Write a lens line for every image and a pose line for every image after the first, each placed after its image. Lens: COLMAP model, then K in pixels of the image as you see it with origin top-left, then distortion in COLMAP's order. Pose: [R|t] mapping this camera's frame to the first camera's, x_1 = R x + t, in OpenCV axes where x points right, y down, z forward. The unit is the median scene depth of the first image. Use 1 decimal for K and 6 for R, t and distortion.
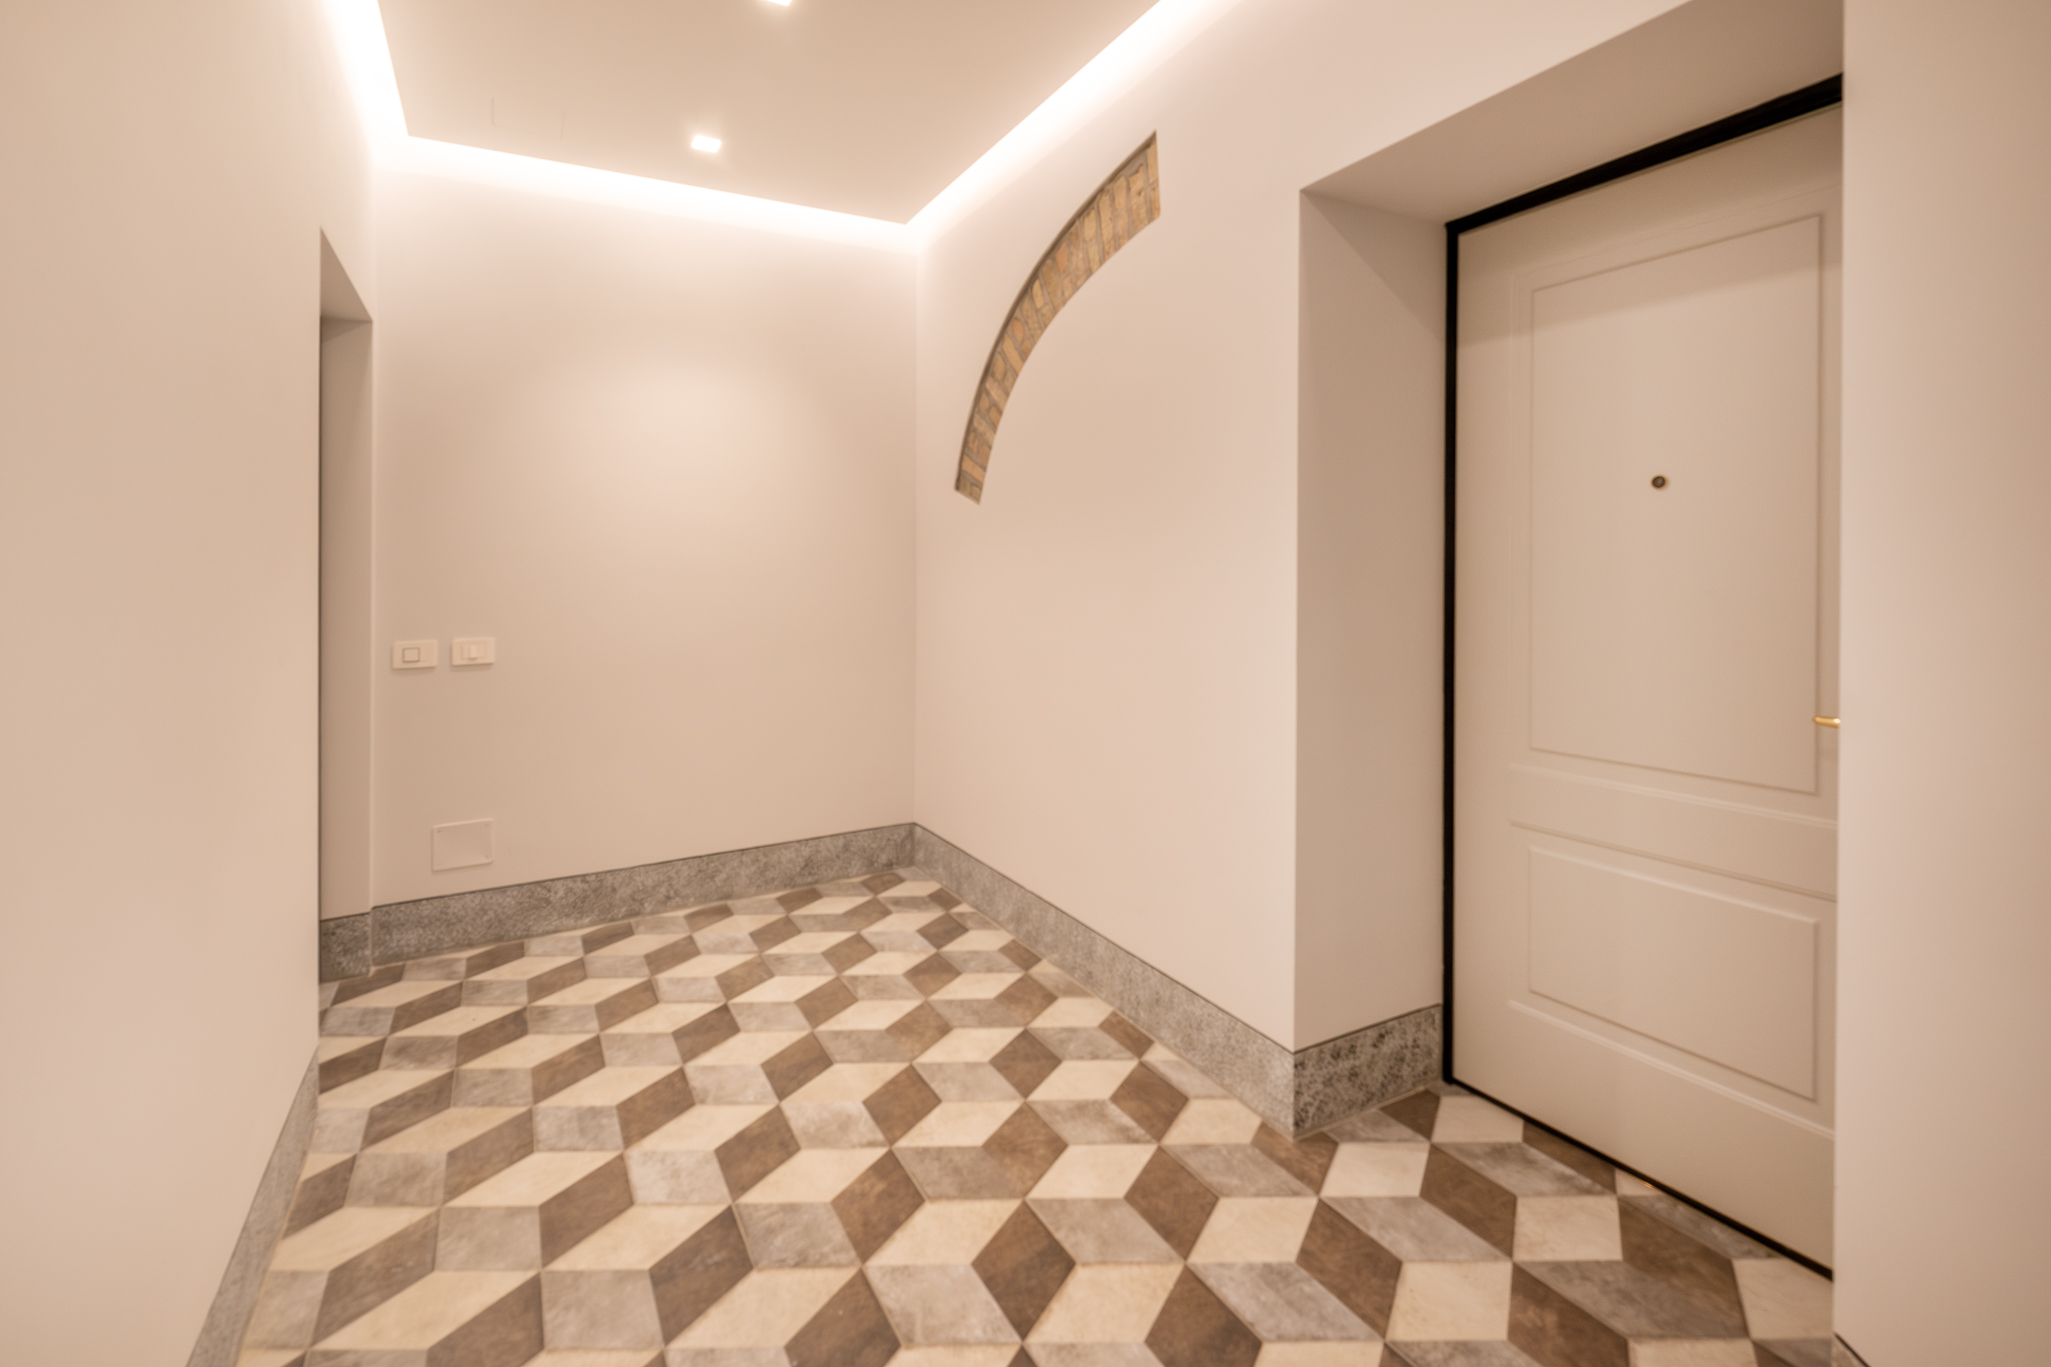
lens RADIAL K [[913.2, 0, 1083.8], [0, 913.2, 600.4], [0, 0, 1]] dist [0.001069, -0.002520]
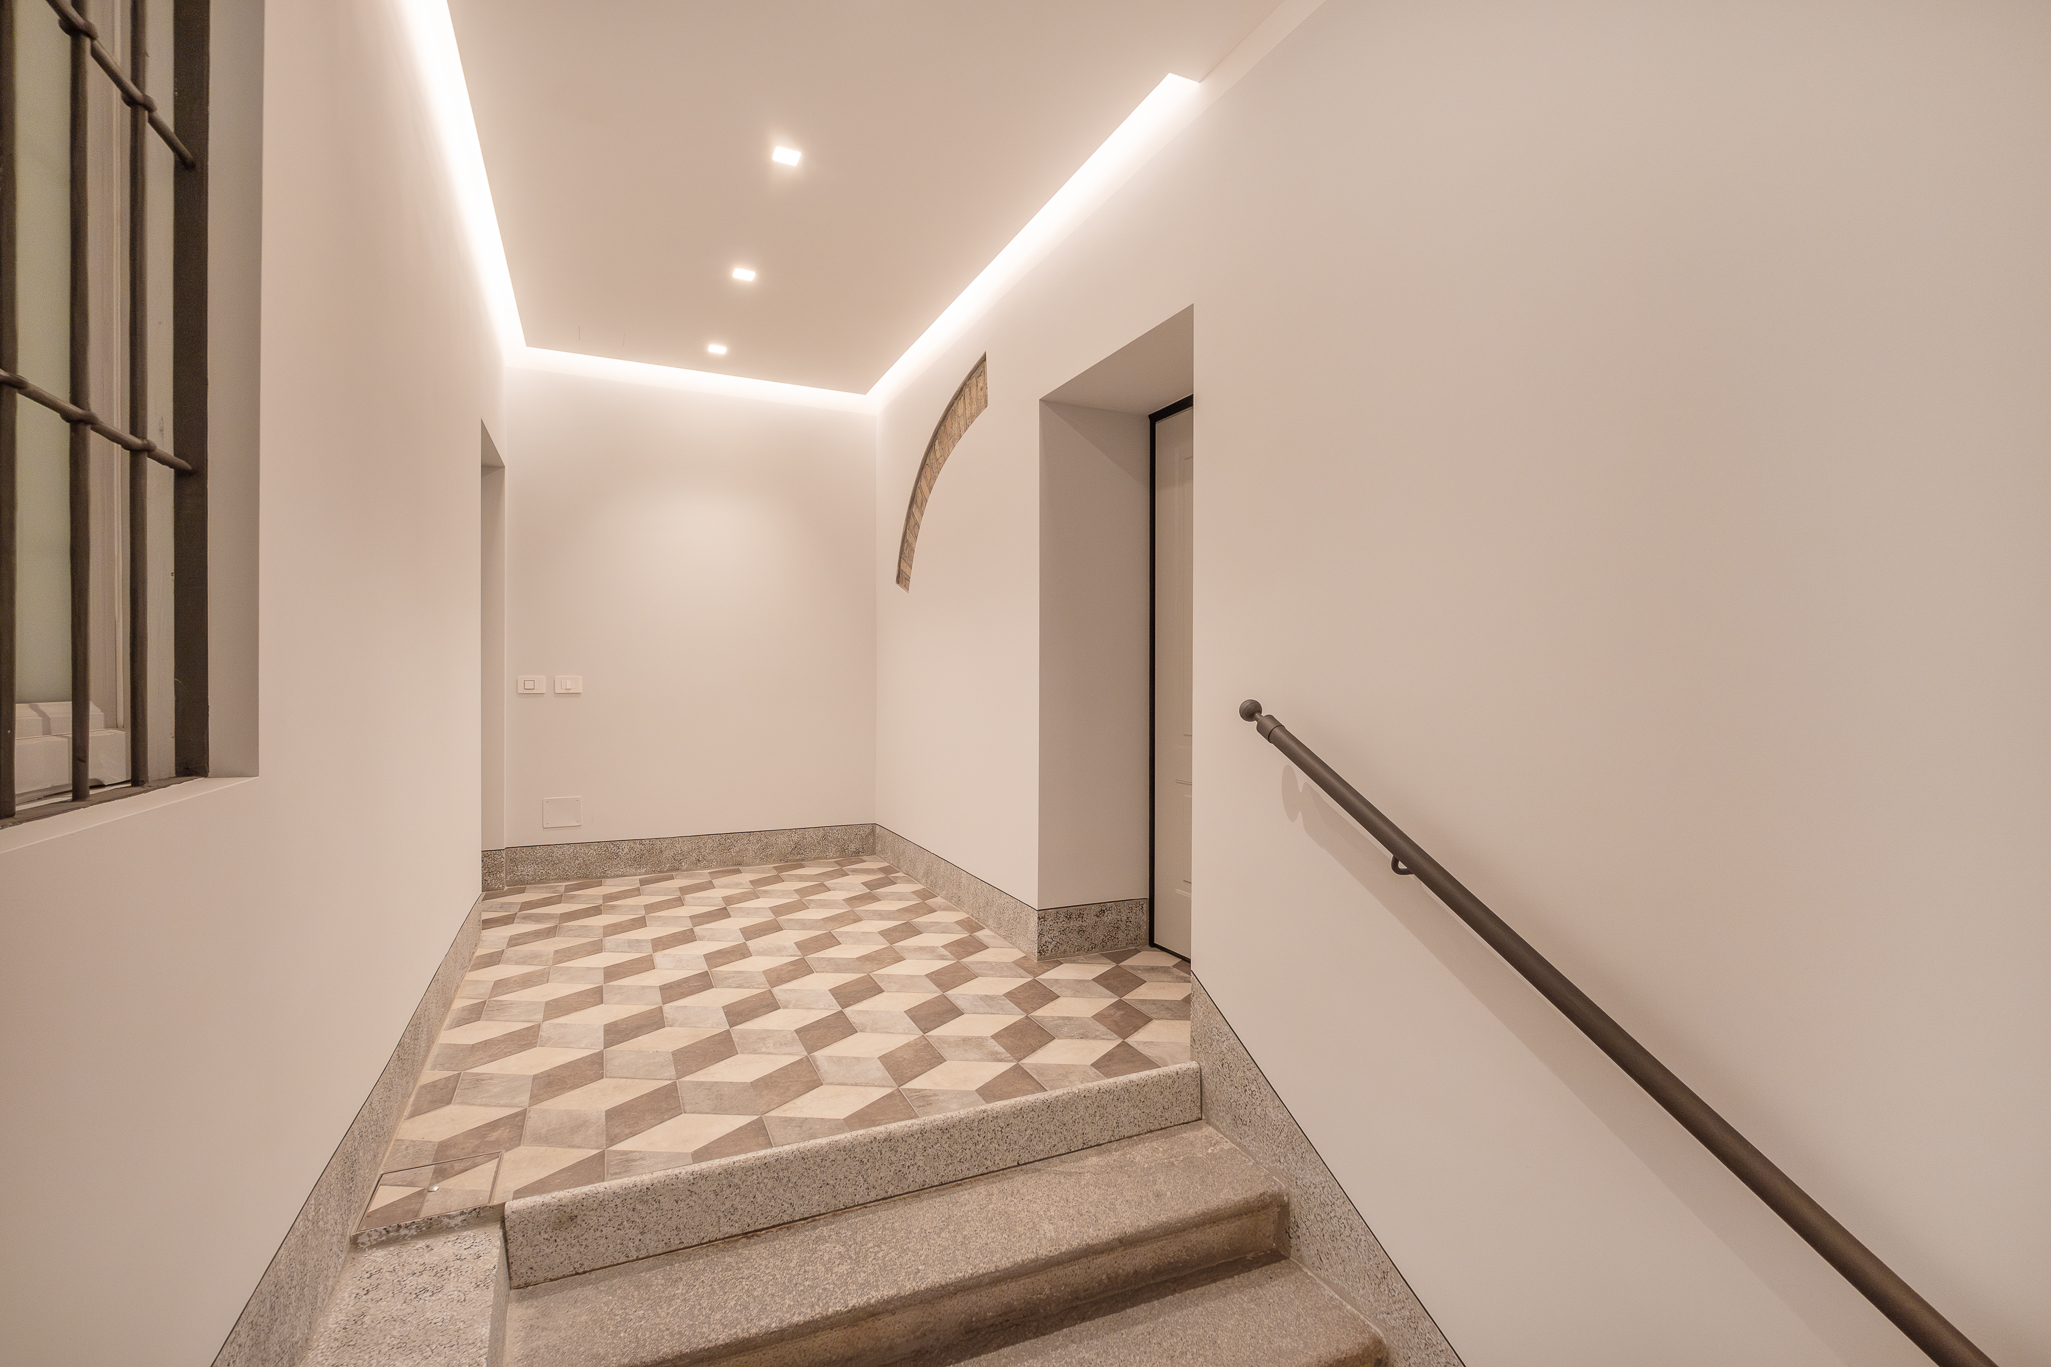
lens RADIAL K [[888.0, 0, 1103.1], [0, 888.0, 737.0], [0, 0, 1]] dist [-0.000054, 0.000800]
pose [[0.998726, 0.018244, -0.047058, 0.303526], [-0.016789, 0.999374, 0.031138, 0.085987], [0.047597, -0.030308, 0.998407, -0.454821]]
